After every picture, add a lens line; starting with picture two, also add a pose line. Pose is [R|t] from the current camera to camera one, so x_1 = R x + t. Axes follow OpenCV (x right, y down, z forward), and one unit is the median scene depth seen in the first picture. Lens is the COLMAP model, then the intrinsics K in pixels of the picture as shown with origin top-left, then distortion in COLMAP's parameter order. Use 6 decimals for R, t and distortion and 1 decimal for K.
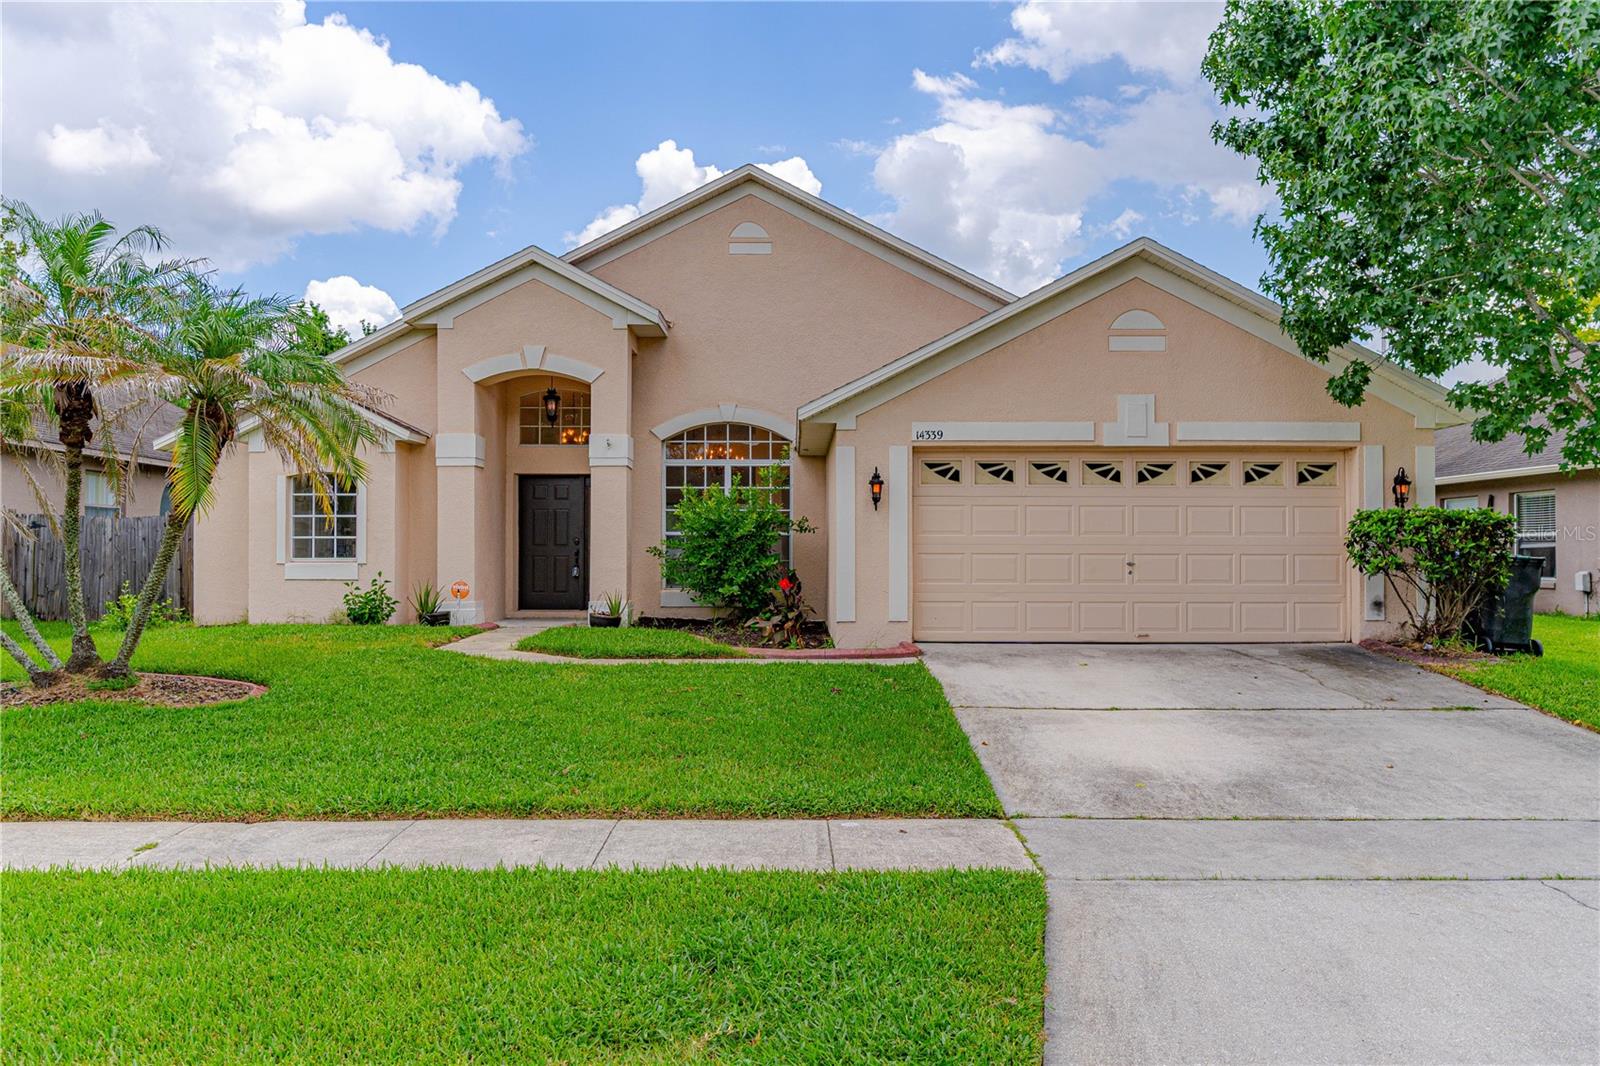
lens RADIAL K [[1209.3, 0, 806.8], [0, 1209.3, 581.3], [0, 0, 1]] dist [0.000051, 0.005631]
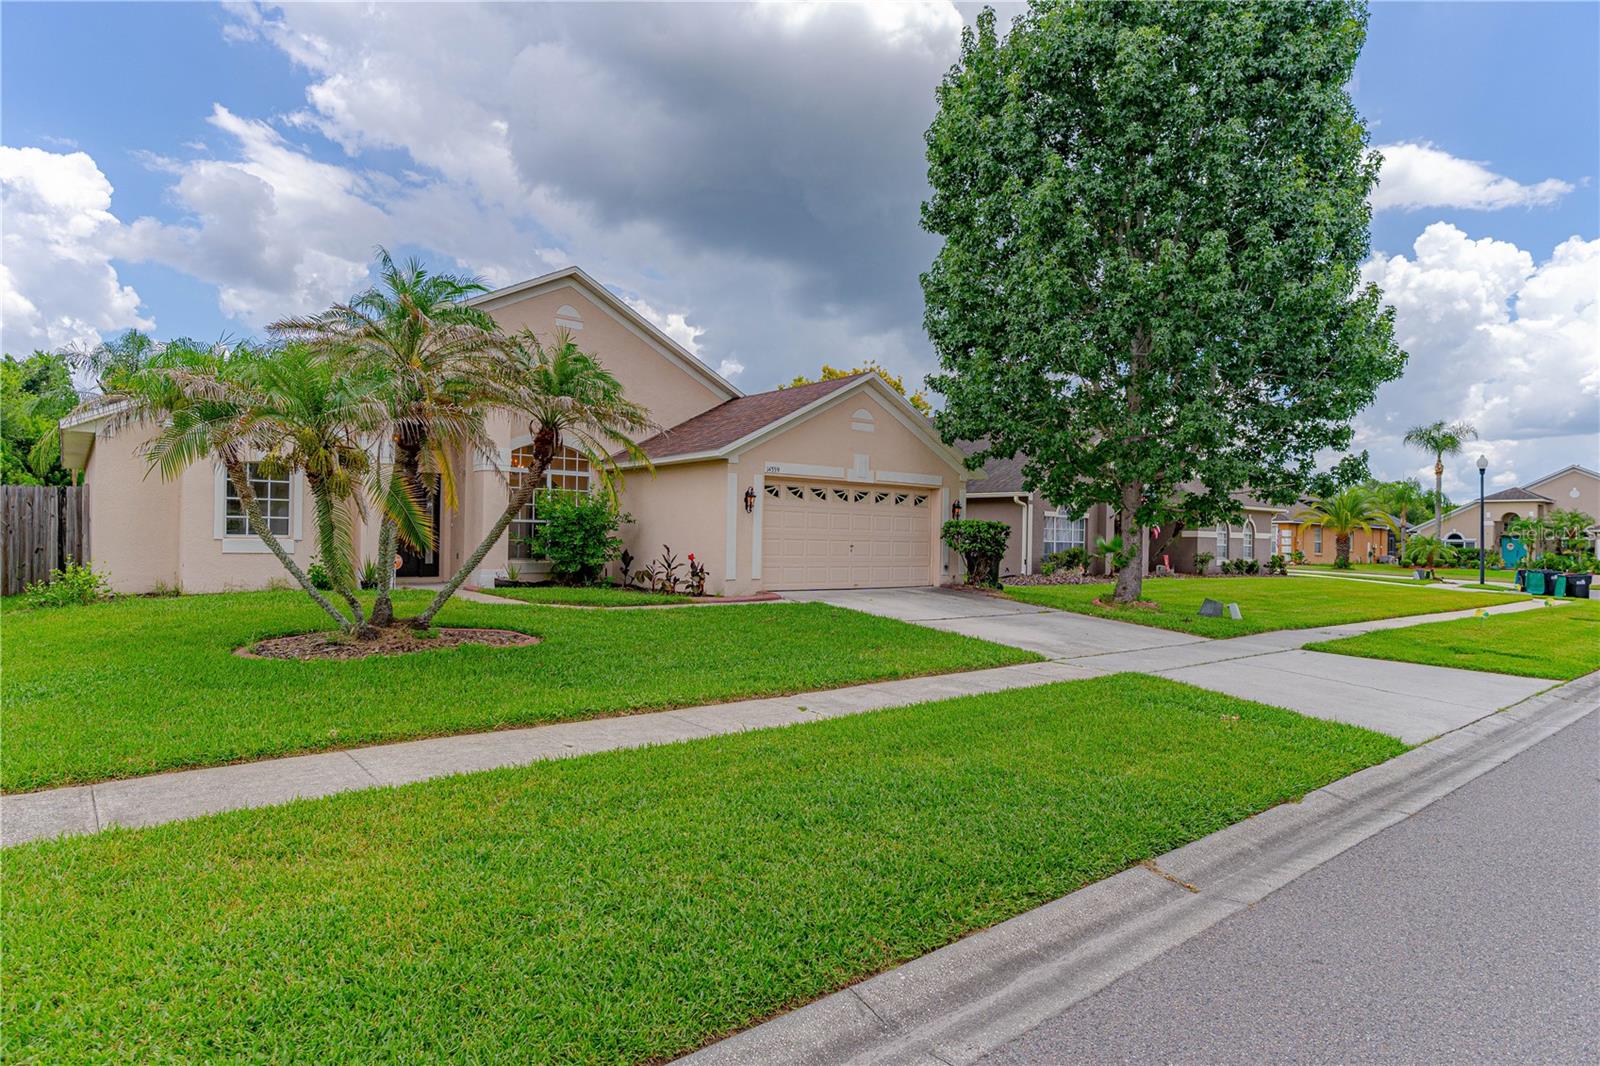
lens RADIAL K [[899.7, 0, 798.3], [0, 899.7, 548.8], [0, 0, 1]] dist [0.004500, 0.001606]
pose [[0.770391, 0.005720, 0.637546, -0.541105], [-0.000280, 0.999963, -0.008633, 0.001214], [-0.637572, 0.006473, 0.770364, 0.002536]]
